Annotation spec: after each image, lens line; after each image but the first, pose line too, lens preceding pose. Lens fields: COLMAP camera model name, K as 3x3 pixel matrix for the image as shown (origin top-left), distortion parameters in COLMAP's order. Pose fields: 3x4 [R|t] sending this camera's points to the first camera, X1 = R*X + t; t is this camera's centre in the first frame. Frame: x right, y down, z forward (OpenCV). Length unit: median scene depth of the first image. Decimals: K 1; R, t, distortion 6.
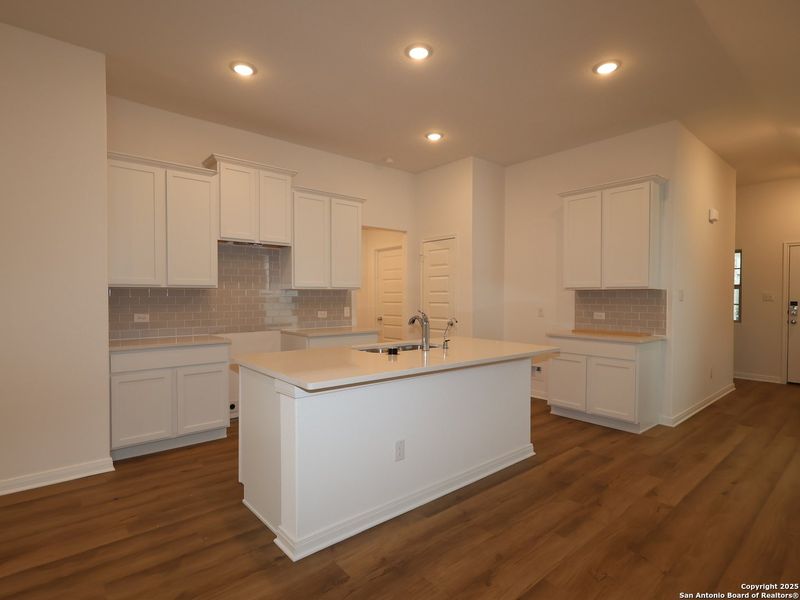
lens RADIAL K [[419.5, 0, 398.6], [0, 419.5, 303.0], [0, 0, 1]] dist [-0.002235, 0.001784]
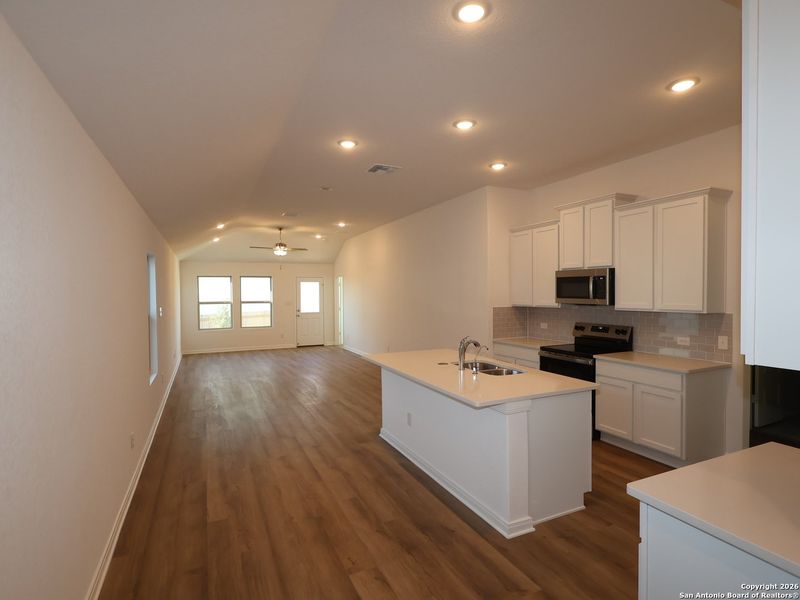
lens RADIAL K [[419.5, 0, 399.6], [0, 419.5, 300.7], [0, 0, 1]] dist [-0.002235, 0.001784]
pose [[-0.267920, 0.020586, -0.963221, 0.914018], [-0.007881, 0.999691, 0.023557, -0.080400], [0.963409, 0.013902, -0.267676, 0.821934]]
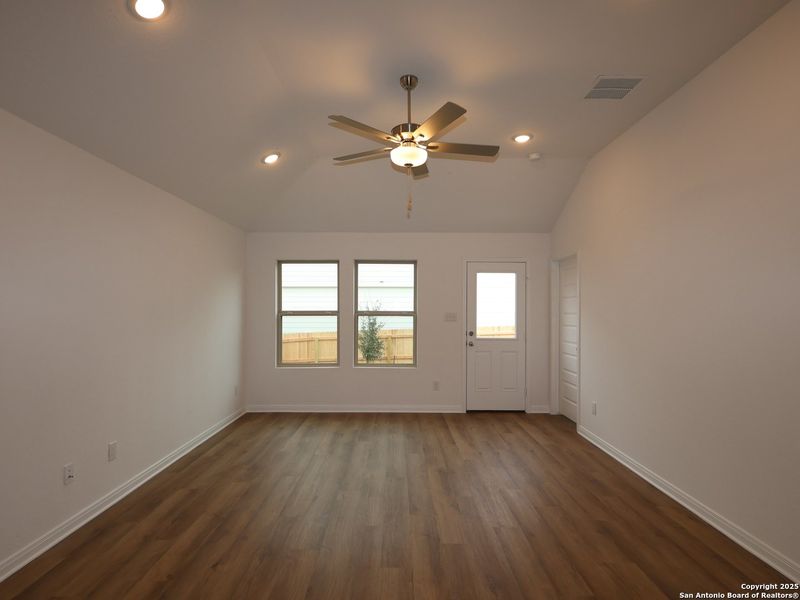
lens RADIAL K [[419.5, 0, 399.7], [0, 419.5, 301.7], [0, 0, 1]] dist [-0.002235, 0.001784]
pose [[-0.643226, -0.015351, -0.765523, -0.570951], [-0.016956, 0.999839, -0.005803, -0.025702], [0.765489, 0.009248, -0.643383, 0.031323]]
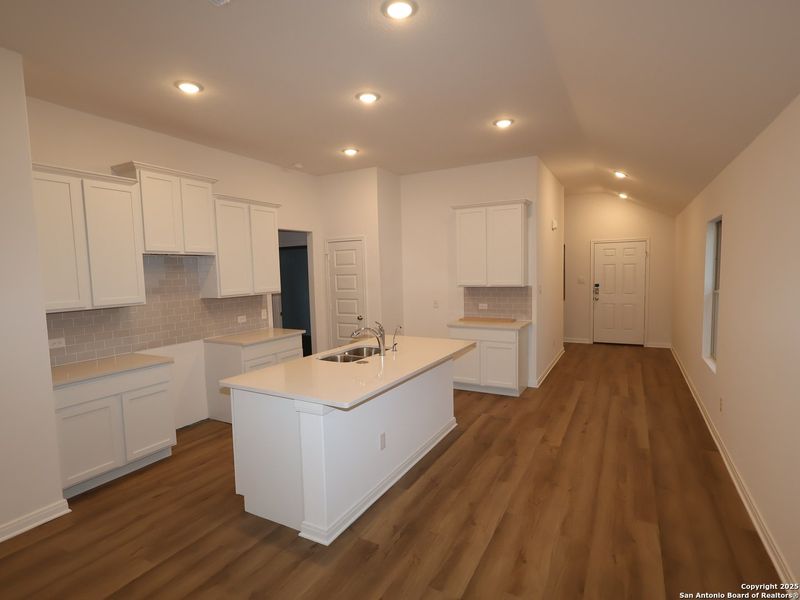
lens RADIAL K [[419.5, 0, 401.5], [0, 419.5, 301.8], [0, 0, 1]] dist [-0.002235, 0.001784]
pose [[0.934383, -0.052047, 0.352449, -0.212579], [0.031761, 0.997502, 0.063103, -0.078802], [-0.354853, -0.047768, 0.933701, -0.089205]]
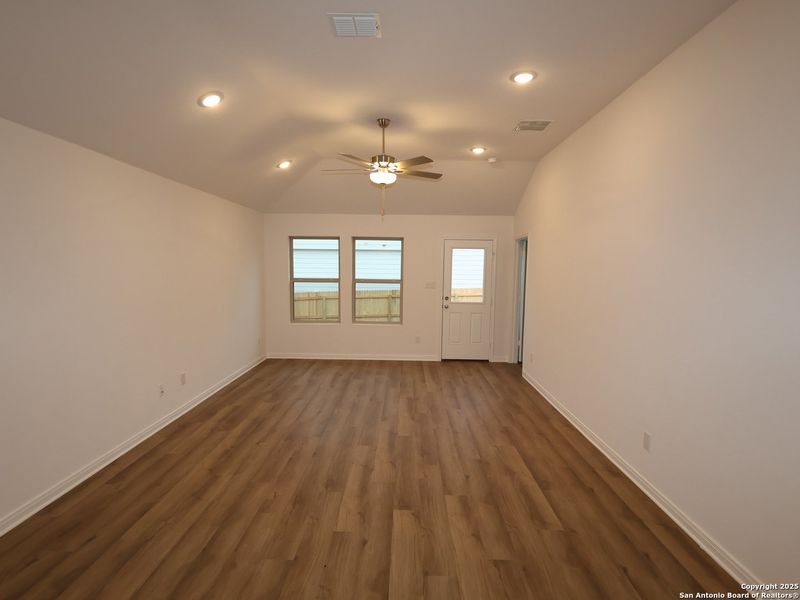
lens RADIAL K [[419.5, 0, 402.1], [0, 419.5, 297.7], [0, 0, 1]] dist [-0.002235, 0.001784]
pose [[-0.655908, 0.048997, -0.753249, -0.374133], [-0.026862, 0.995744, 0.088162, -0.081664], [0.754363, 0.078060, -0.651800, 0.303243]]
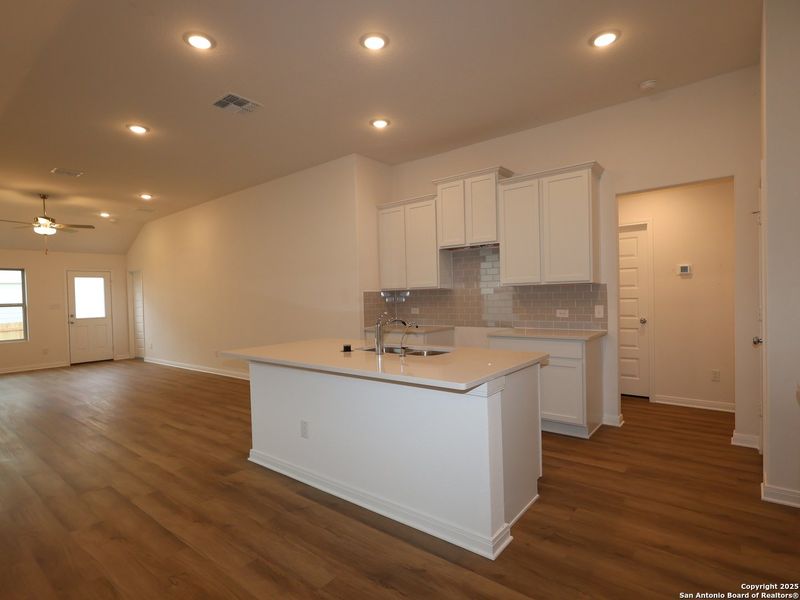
lens RADIAL K [[419.5, 0, 397.5], [0, 419.5, 304.4], [0, 0, 1]] dist [-0.002235, 0.001784]
pose [[0.179805, 0.014146, -0.983601, 0.717623], [0.010670, 0.999810, 0.016330, -0.010276], [0.983644, -0.013431, 0.179620, 0.623343]]
